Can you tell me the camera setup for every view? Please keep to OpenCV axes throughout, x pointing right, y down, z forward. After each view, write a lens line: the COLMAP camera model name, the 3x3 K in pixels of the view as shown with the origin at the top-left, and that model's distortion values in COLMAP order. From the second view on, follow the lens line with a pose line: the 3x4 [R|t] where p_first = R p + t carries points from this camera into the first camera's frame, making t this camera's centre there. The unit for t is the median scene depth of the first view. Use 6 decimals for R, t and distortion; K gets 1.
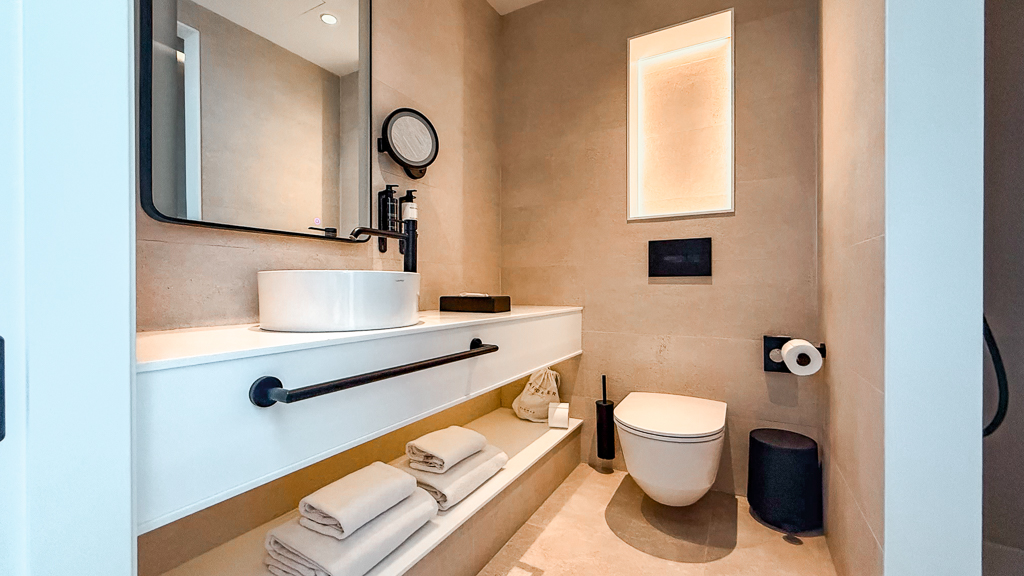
lens RADIAL K [[413.7, 0, 506.7], [0, 413.7, 289.3], [0, 0, 1]] dist [-0.003199, -0.000301]
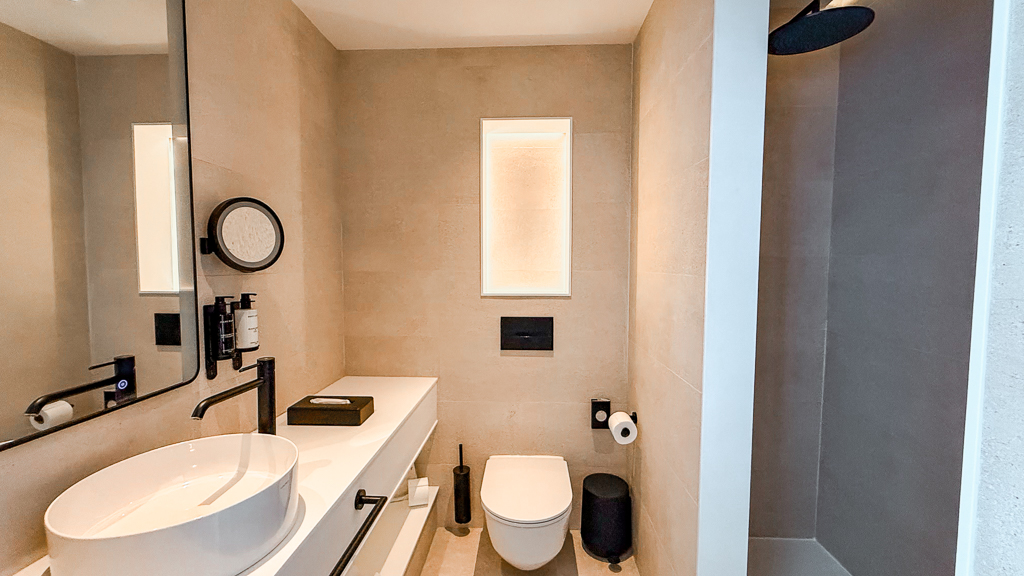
lens RADIAL K [[413.7, 0, 514.4], [0, 413.7, 287.6], [0, 0, 1]] dist [-0.003199, -0.000301]
pose [[0.885879, -0.024503, 0.463269, -0.126908], [-0.000902, 0.998511, 0.054538, -0.262287], [-0.463916, -0.048732, 0.884538, 0.037358]]
